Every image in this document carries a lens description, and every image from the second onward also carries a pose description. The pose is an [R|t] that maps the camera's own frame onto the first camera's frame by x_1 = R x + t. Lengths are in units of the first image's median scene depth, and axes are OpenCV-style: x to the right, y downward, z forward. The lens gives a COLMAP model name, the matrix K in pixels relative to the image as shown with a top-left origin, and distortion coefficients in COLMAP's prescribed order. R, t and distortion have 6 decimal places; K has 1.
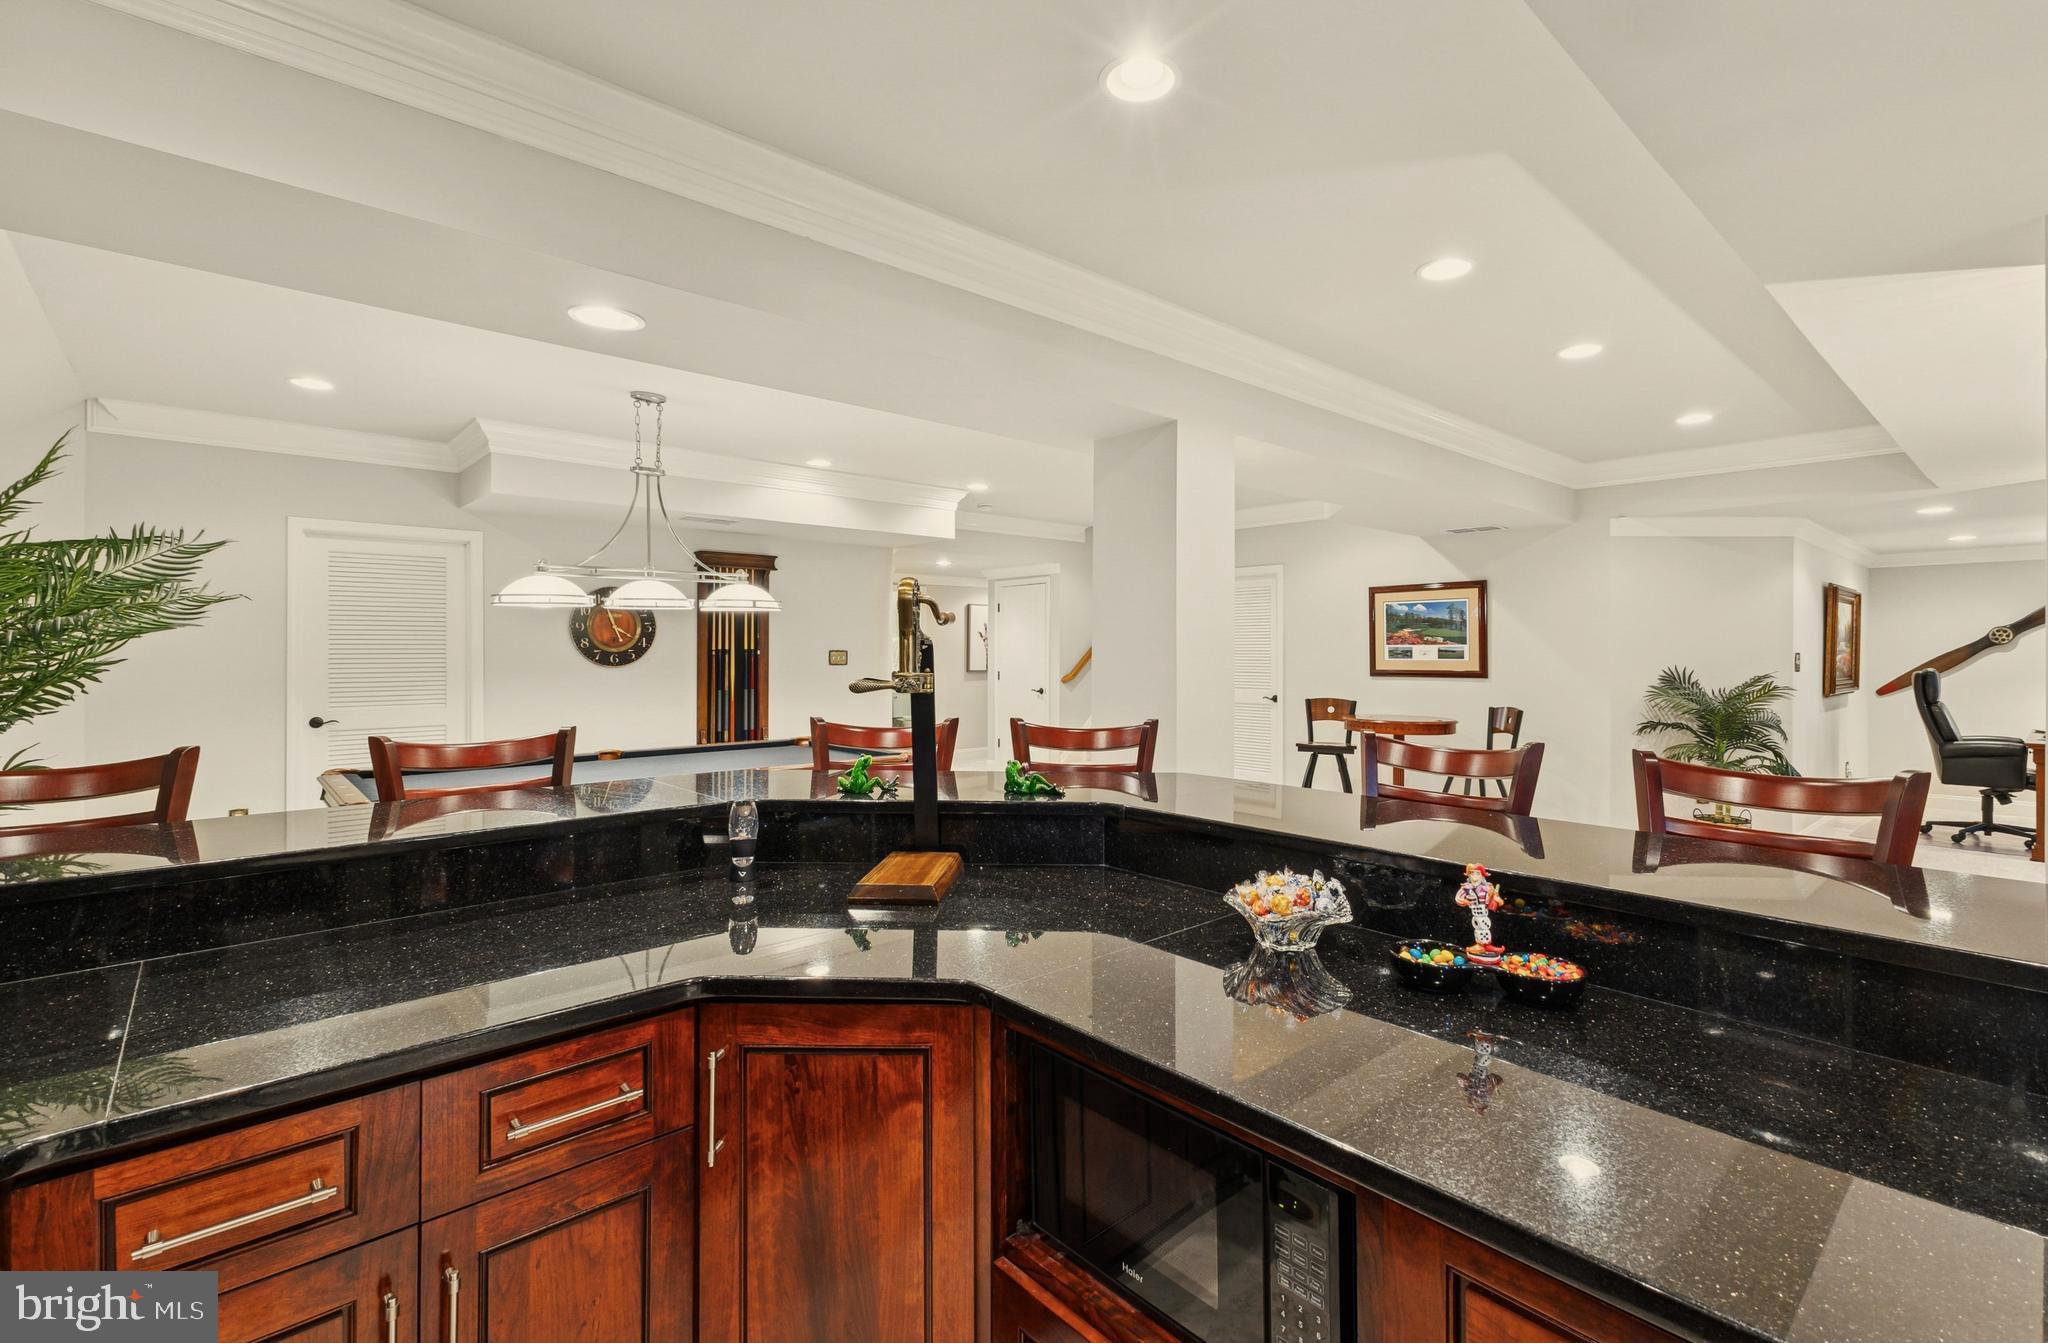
lens RADIAL K [[919.1, 0, 1058.3], [0, 919.1, 647.7], [0, 0, 1]] dist [0.009799, 0.000167]
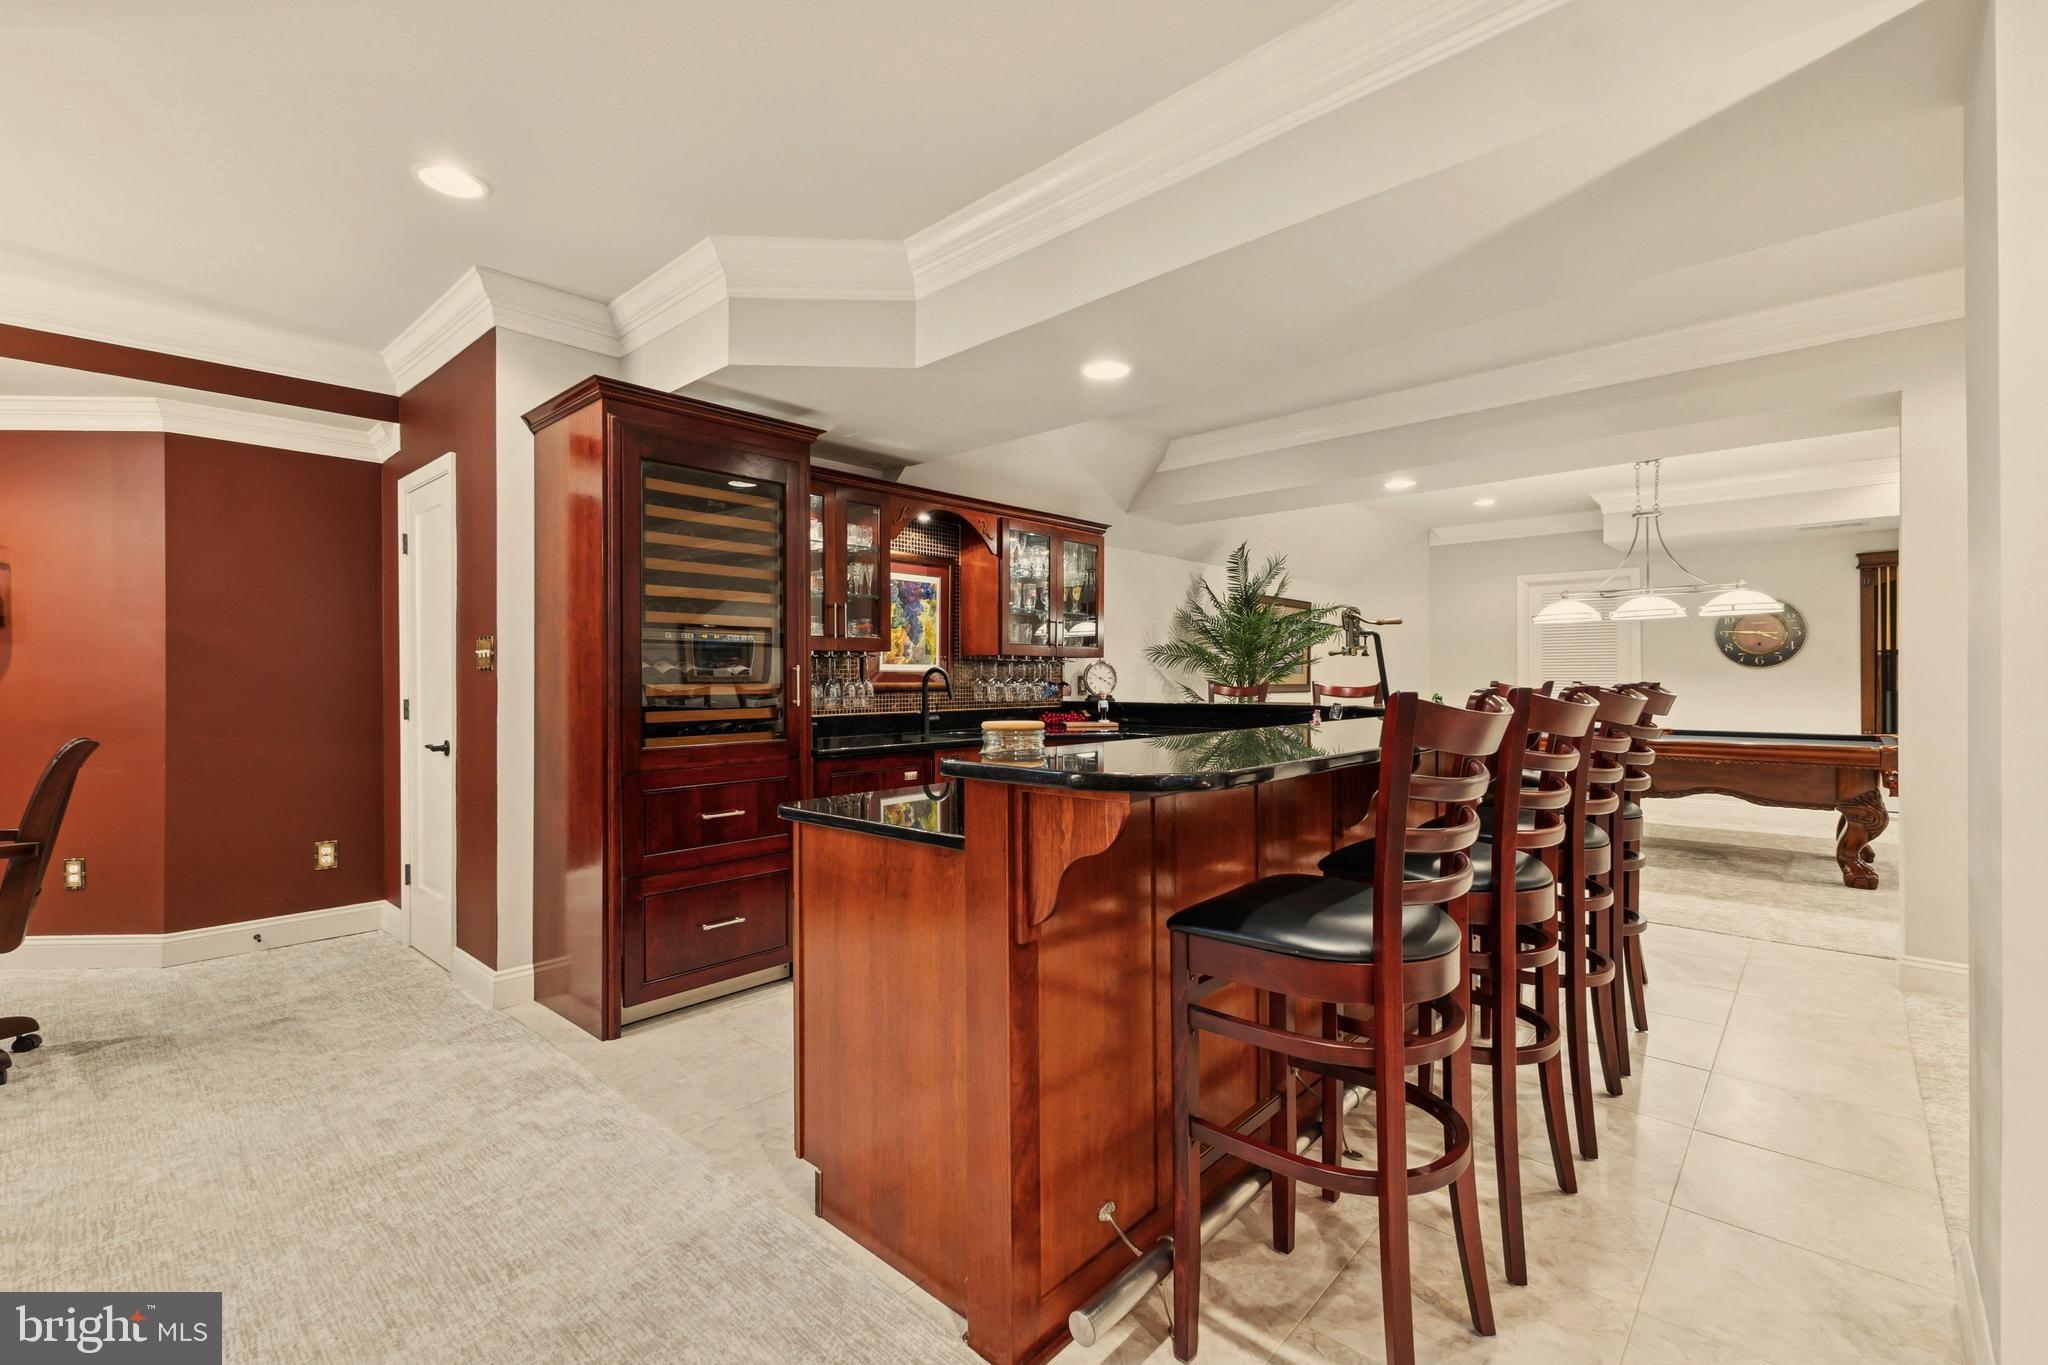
lens RADIAL K [[892.1, 0, 1023.3], [0, 892.1, 674.1], [0, 0, 1]] dist [0.008011, -0.000050]
pose [[0.088453, -0.004764, -0.996069, 0.532560], [0.007380, 0.999964, -0.004128, 0.026116], [0.996053, -0.006986, 0.088485, -0.010312]]
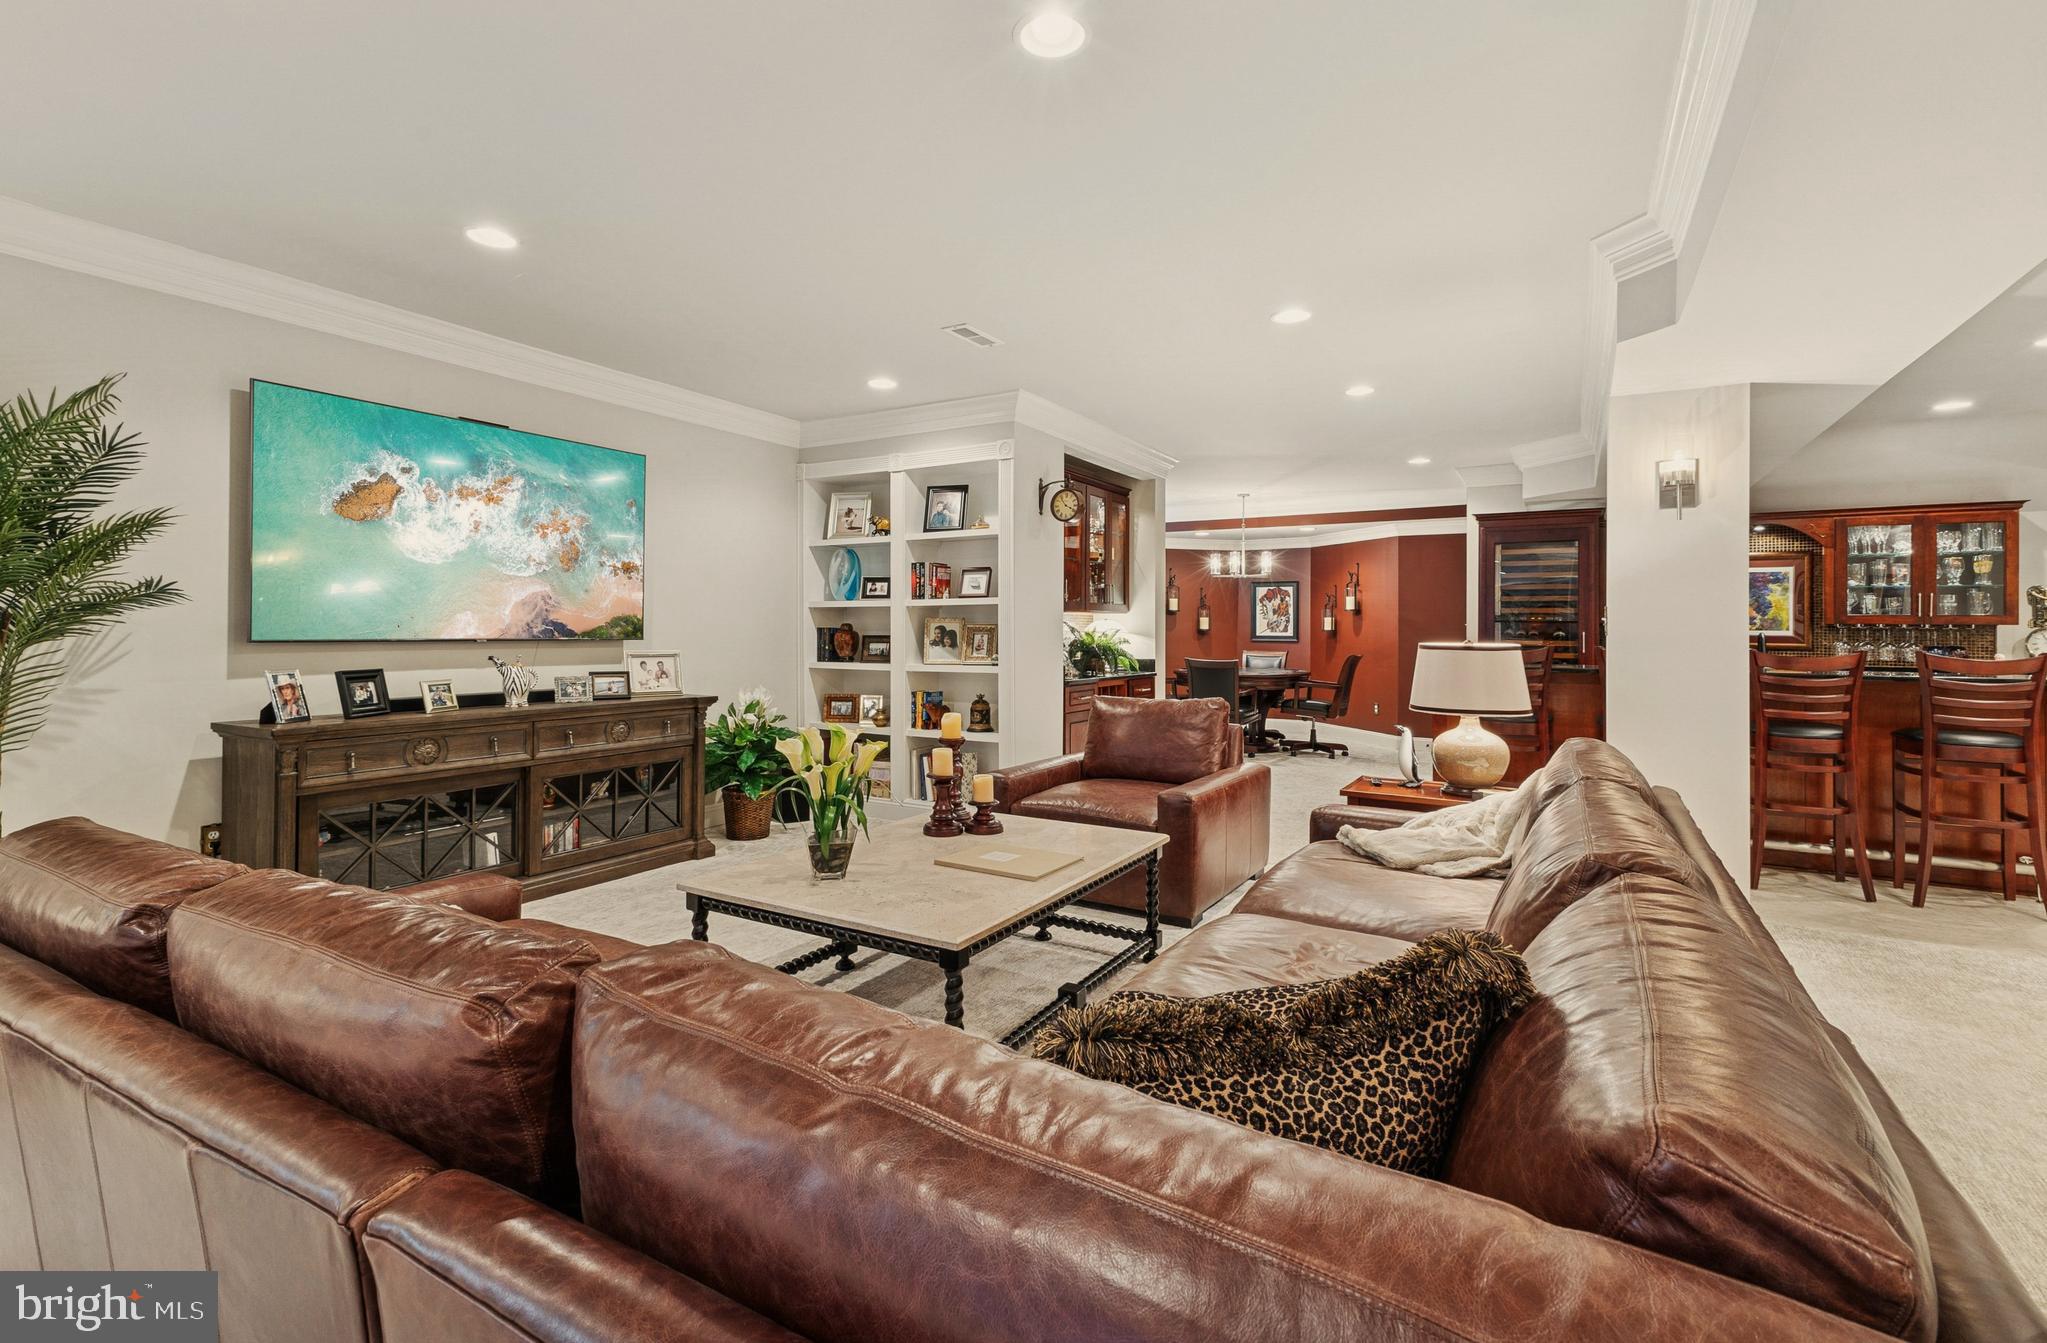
lens RADIAL K [[930.7, 0, 1002.1], [0, 930.7, 632.2], [0, 0, 1]] dist [0.015747, -0.000125]
pose [[-0.959174, -0.008558, -0.282686, 0.936988], [-0.009378, 0.999955, 0.001550, 0.023025], [0.282660, 0.004137, -0.959211, 0.738829]]
